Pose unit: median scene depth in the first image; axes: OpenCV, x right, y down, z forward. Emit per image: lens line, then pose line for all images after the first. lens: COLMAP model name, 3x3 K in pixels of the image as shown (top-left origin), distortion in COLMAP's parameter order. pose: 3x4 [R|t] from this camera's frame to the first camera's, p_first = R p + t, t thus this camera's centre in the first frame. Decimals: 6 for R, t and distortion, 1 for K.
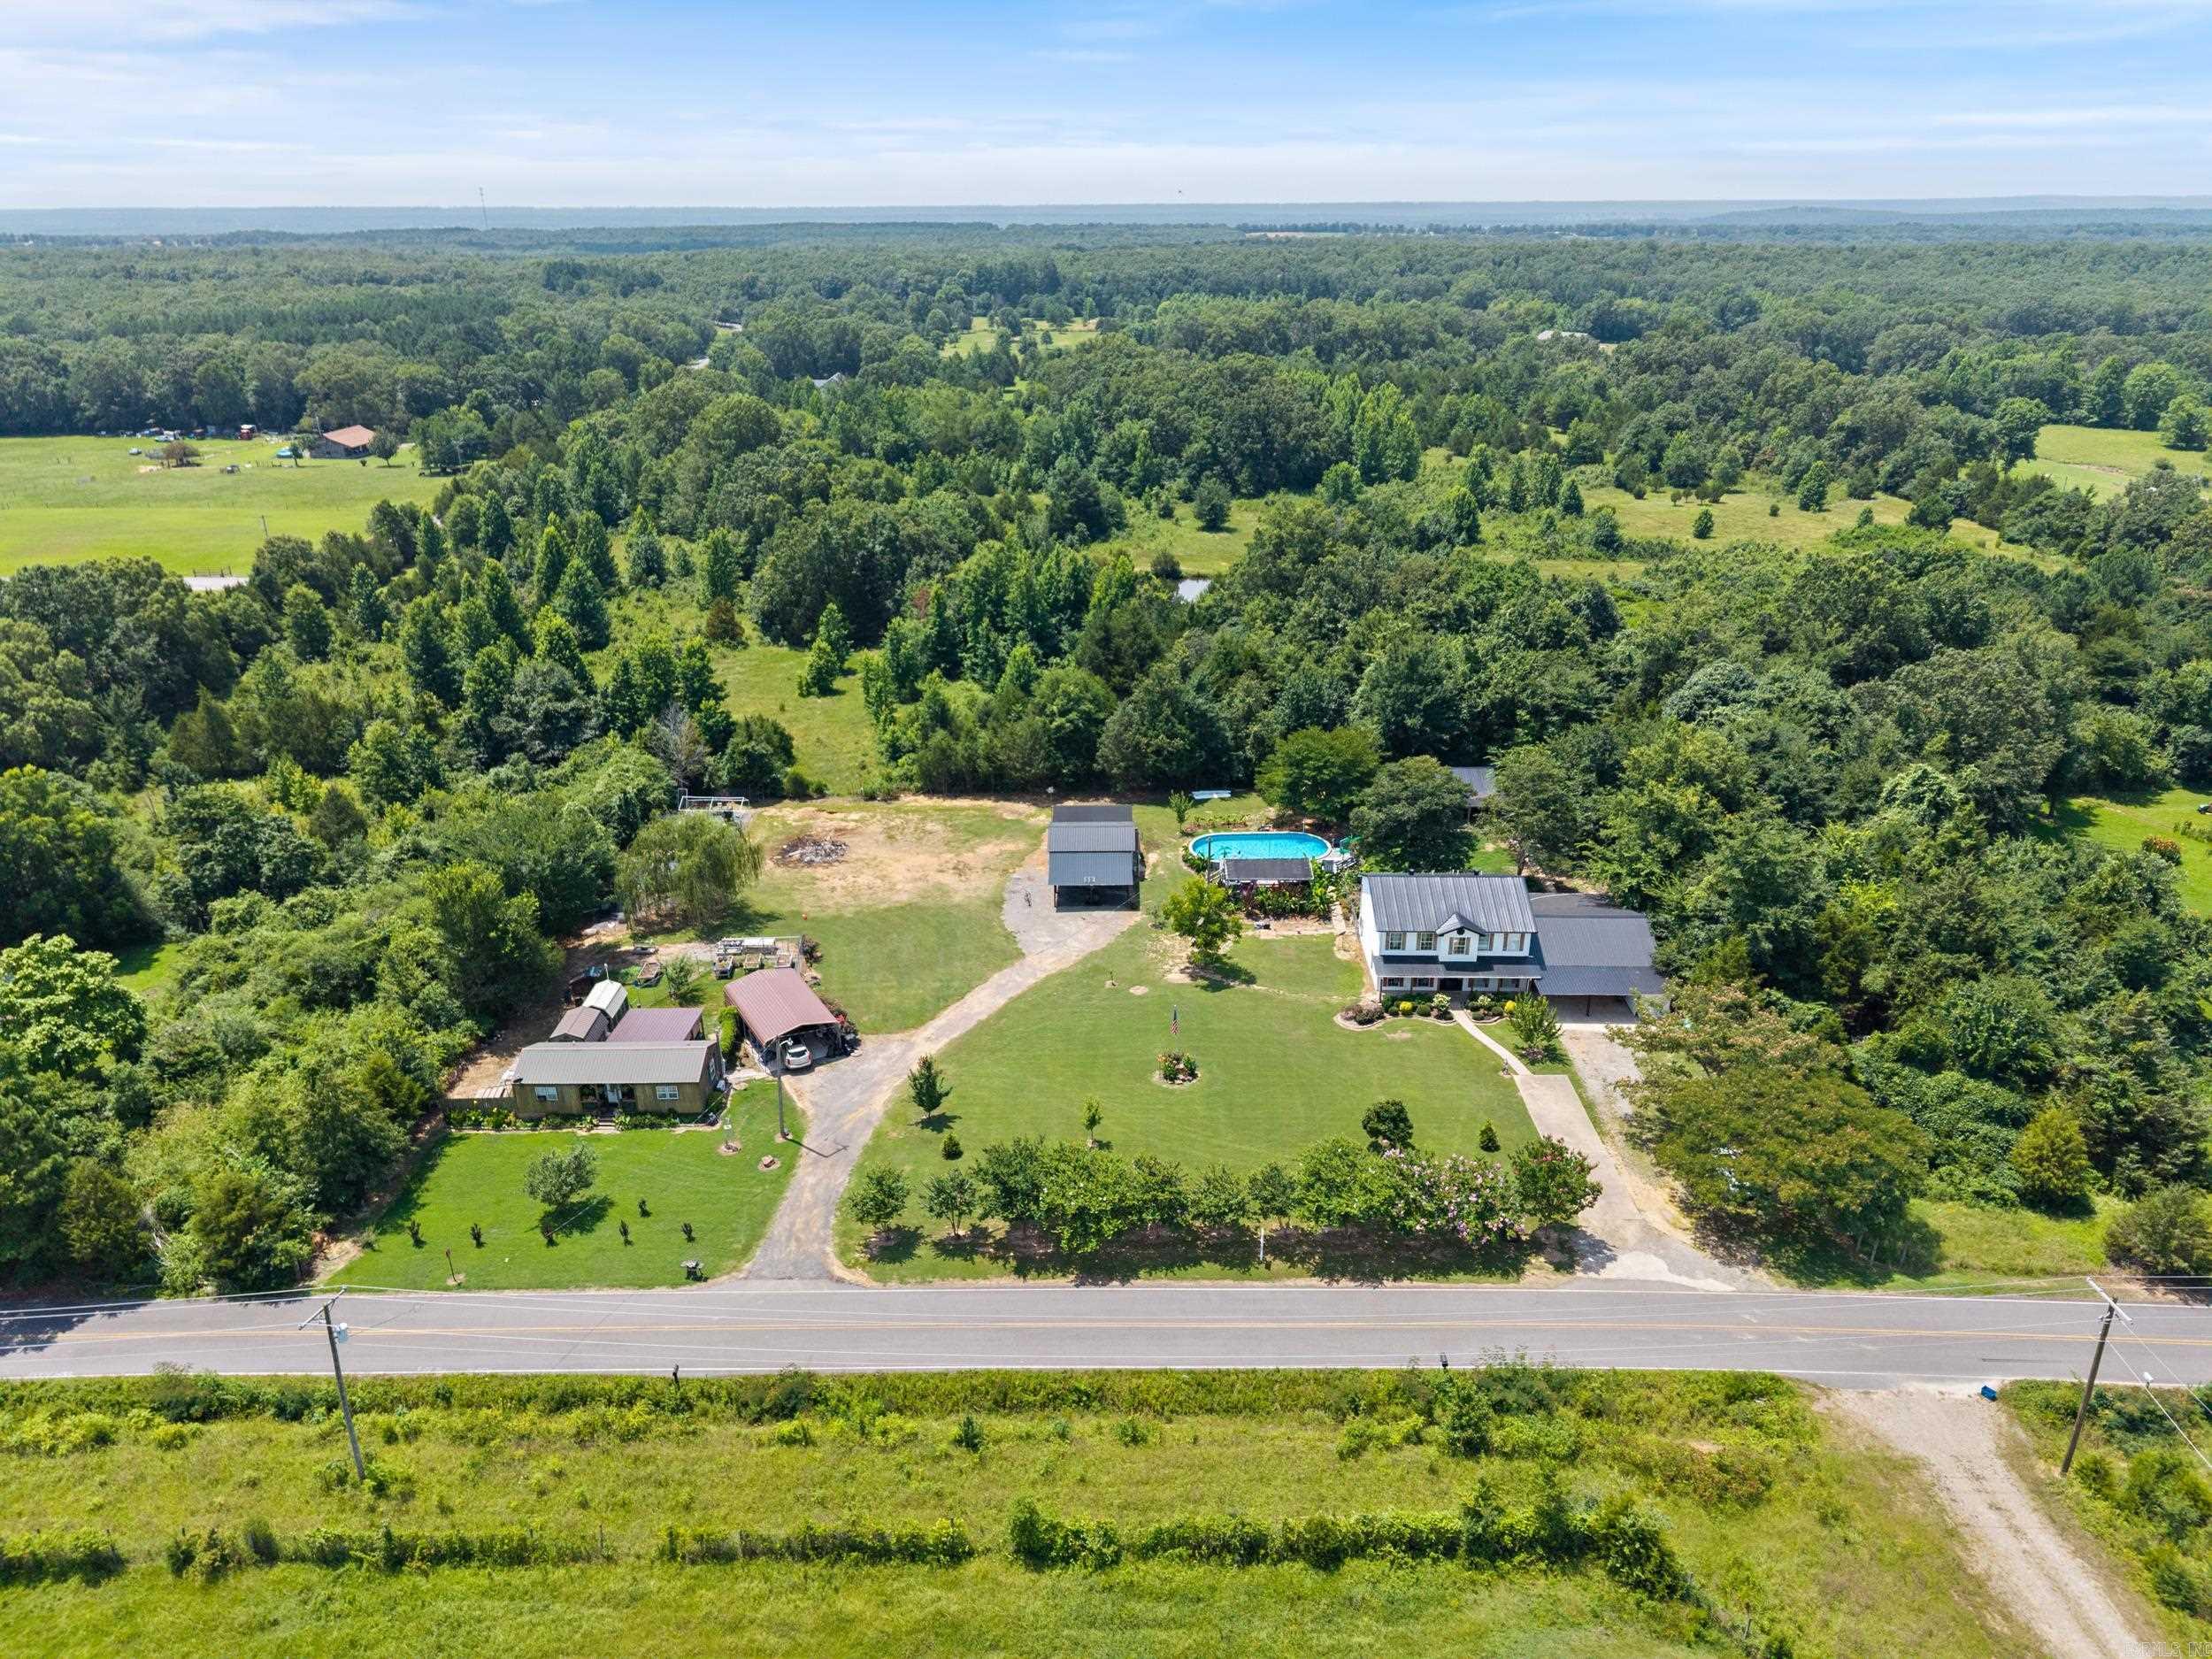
lens RADIAL K [[1397.6, 0, 1103.7], [0, 1397.6, 834.2], [0, 0, 1]] dist [0.072756, -0.083928]
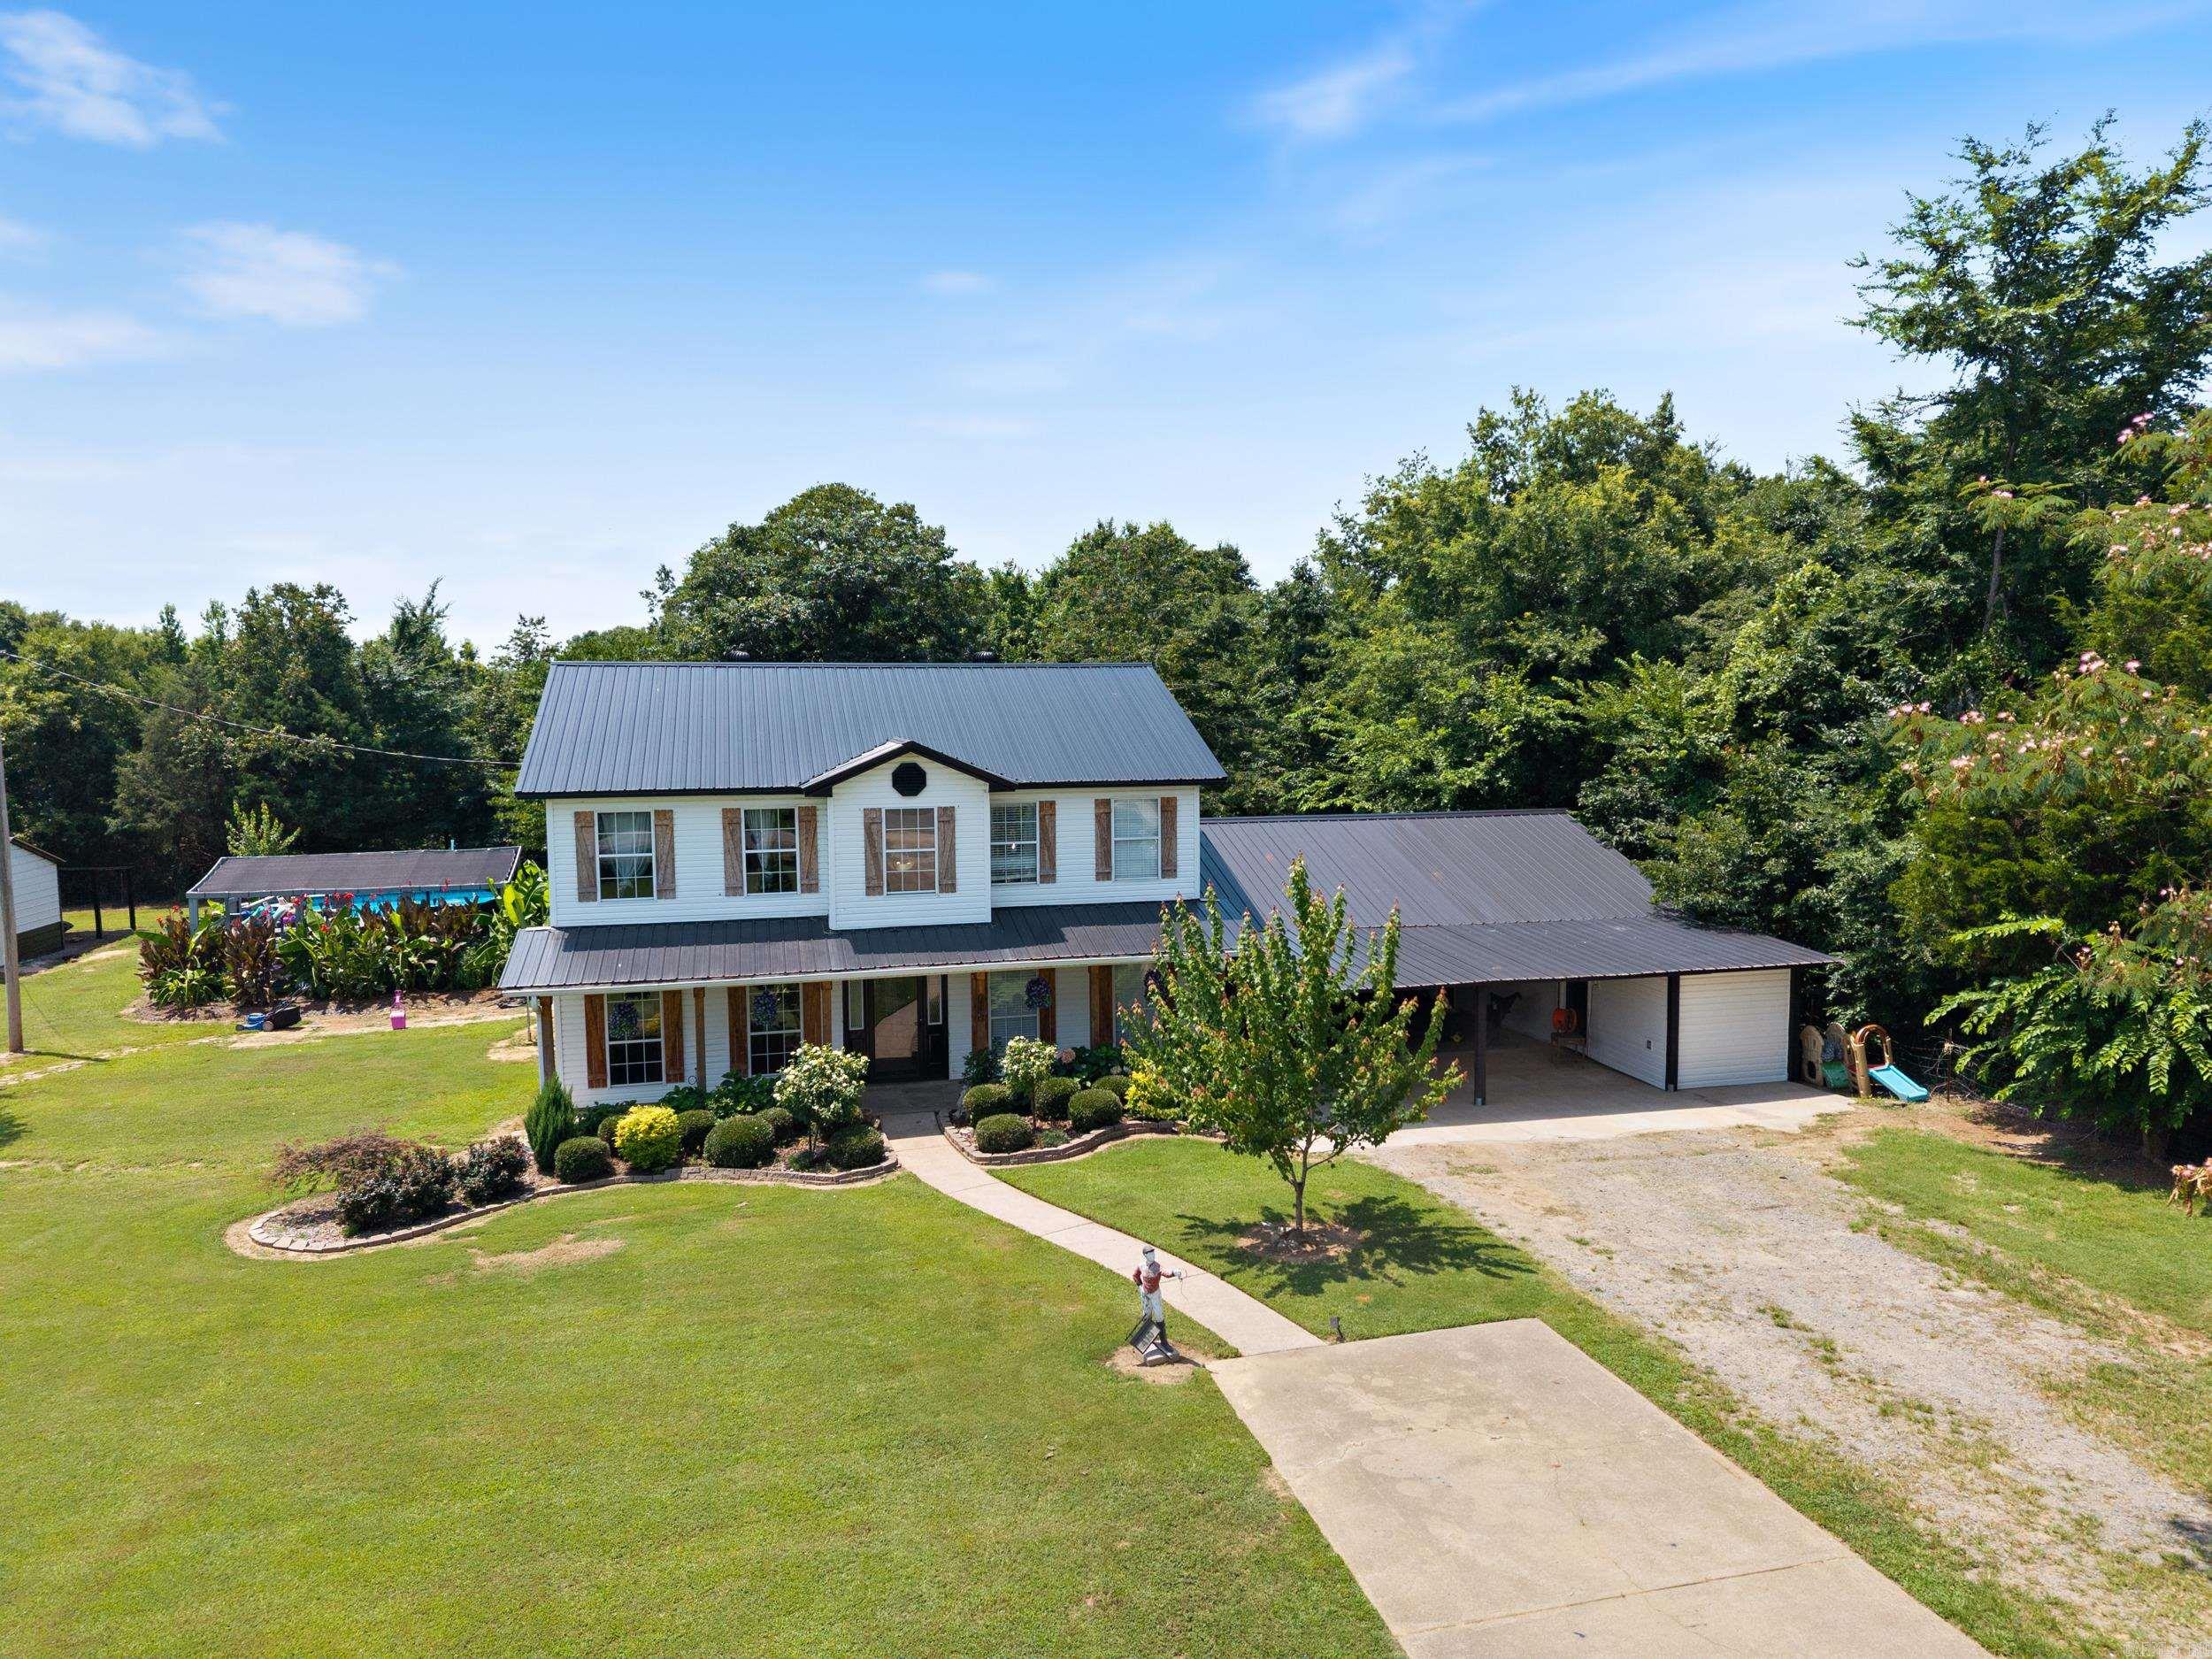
lens RADIAL K [[1397.6, 0, 1103.7], [0, 1397.6, 834.2], [0, 0, 1]] dist [0.072756, -0.083928]
pose [[0.966581, -0.012480, 0.256059, 0.227127], [0.097038, 0.942308, -0.320375, 0.153785], [-0.237288, 0.334516, 0.912027, 0.791238]]
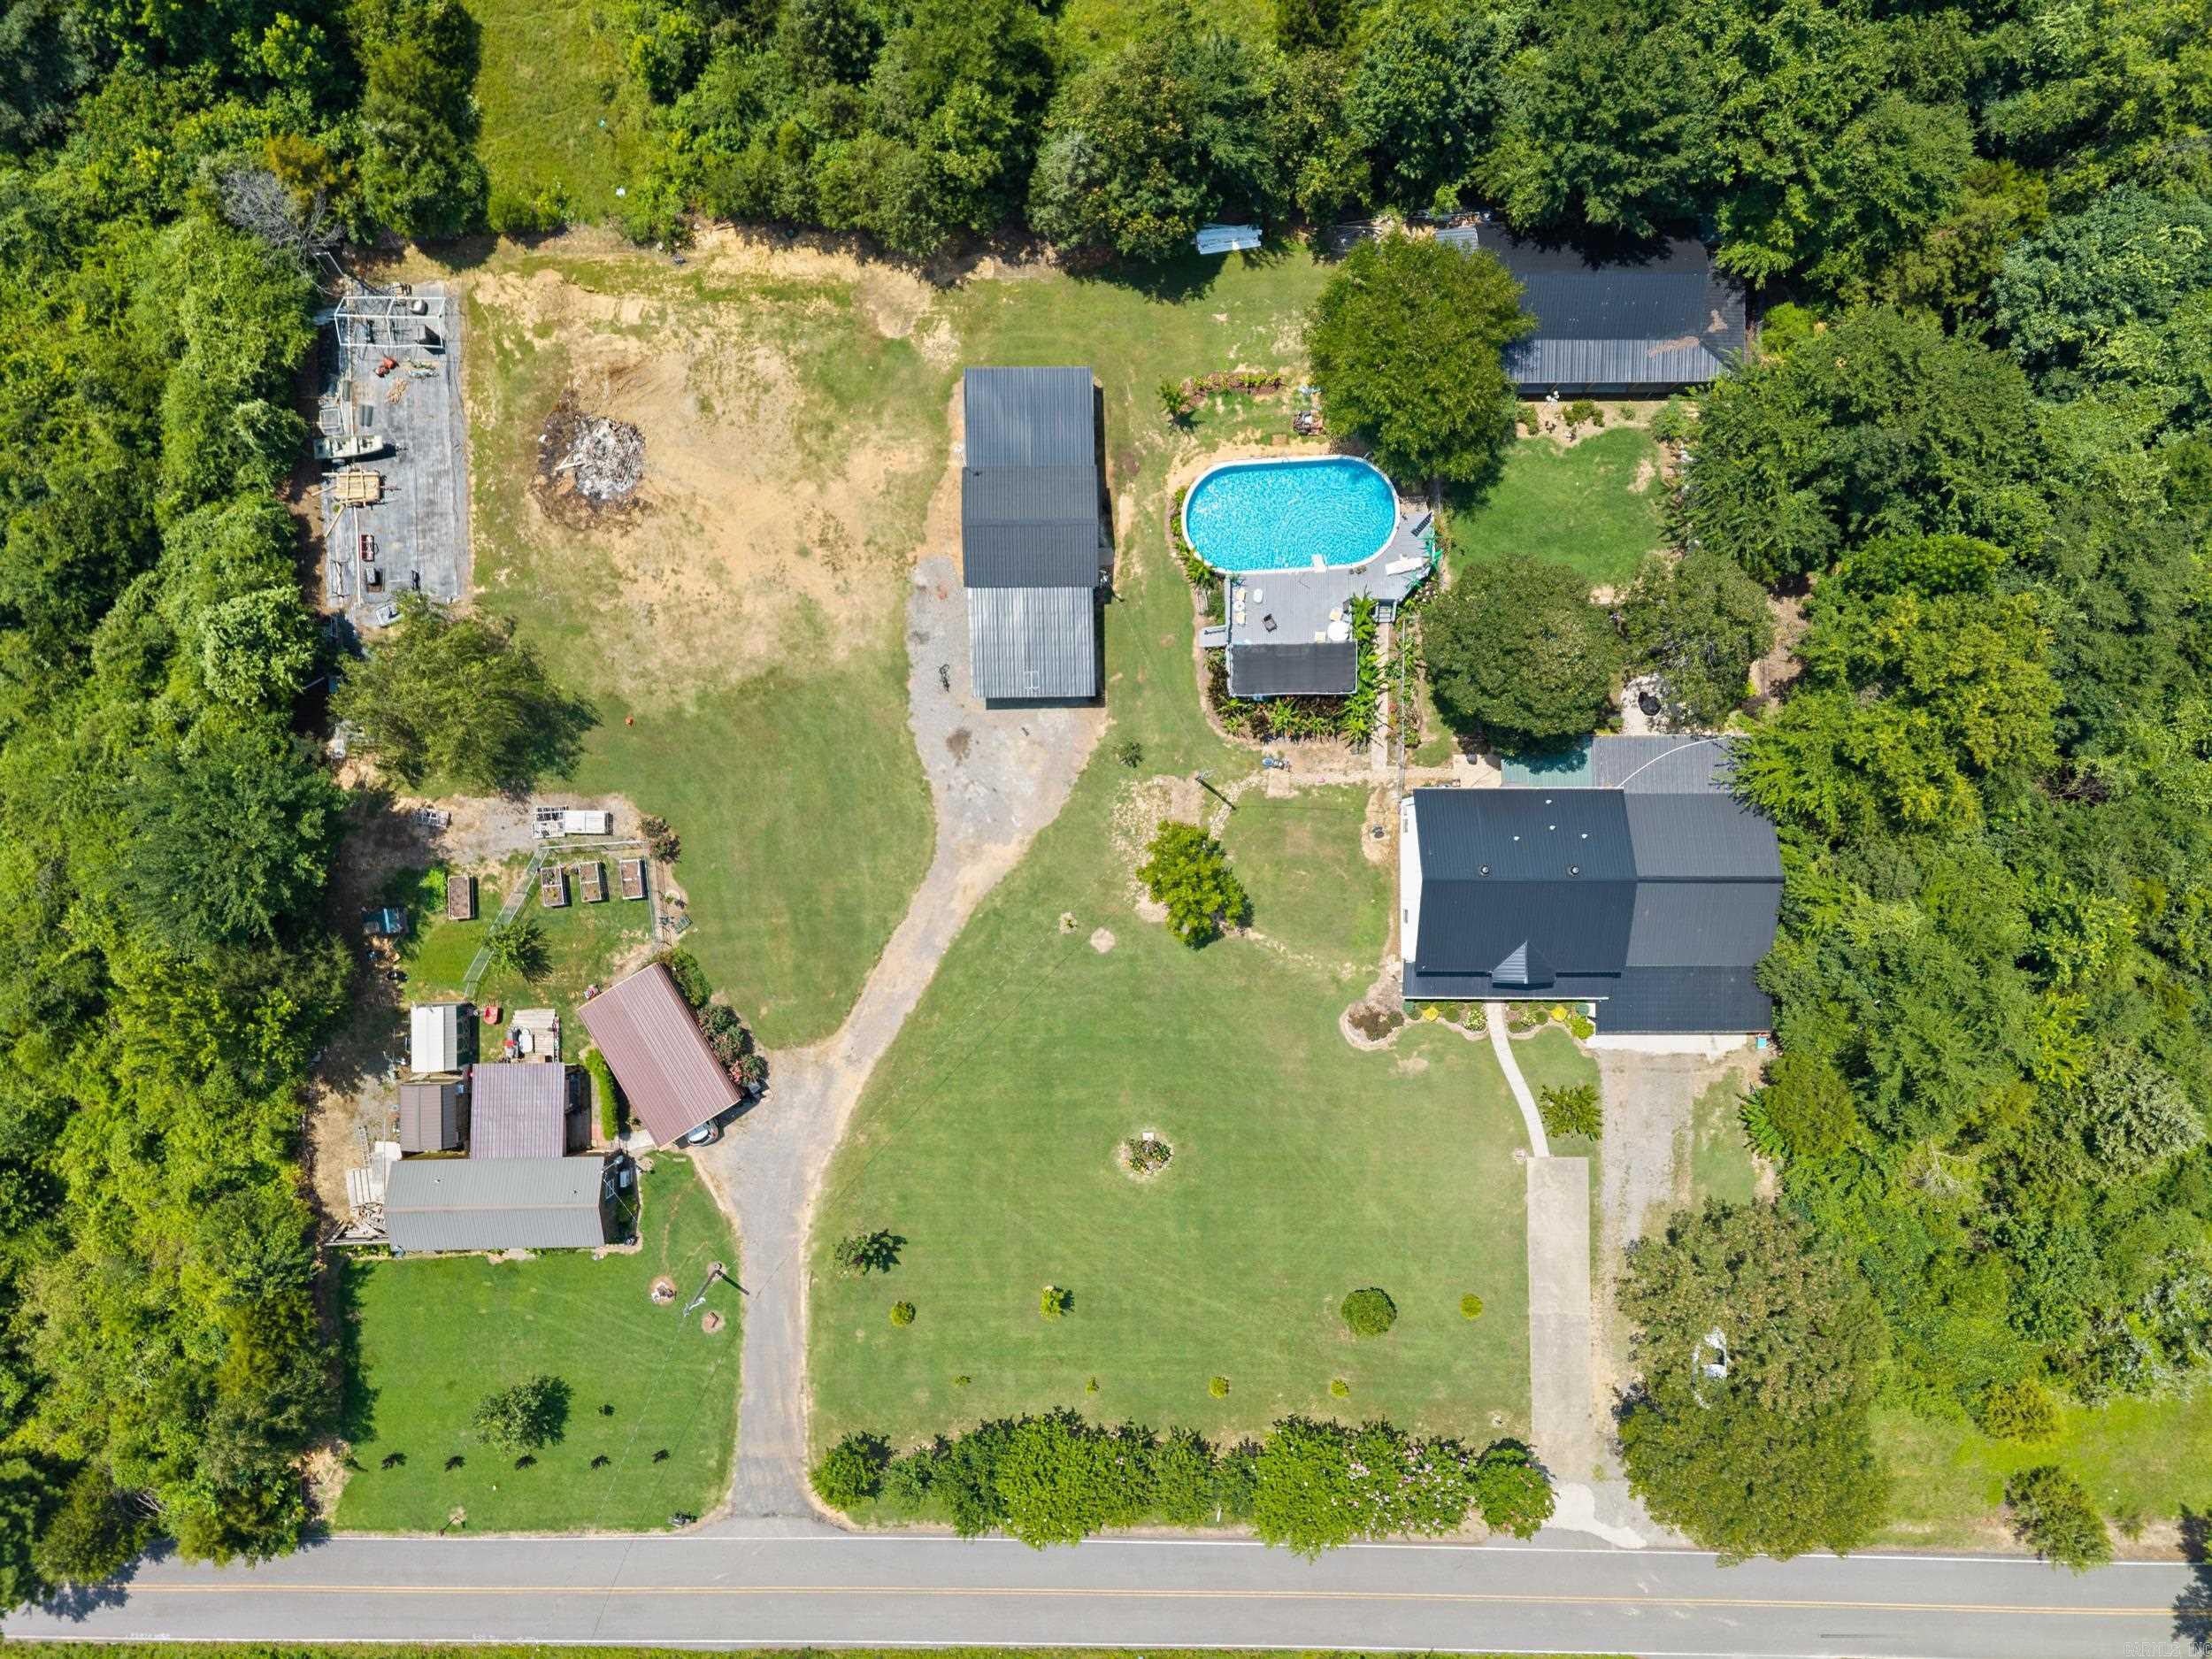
lens RADIAL K [[1397.6, 0, 1103.7], [0, 1397.6, 834.2], [0, 0, 1]] dist [0.072756, -0.083928]
pose [[0.999570, -0.021195, 0.020242, 0.011496], [-0.009279, 0.426269, 0.904549, -0.657998], [-0.027800, -0.904348, 0.425889, 0.755138]]
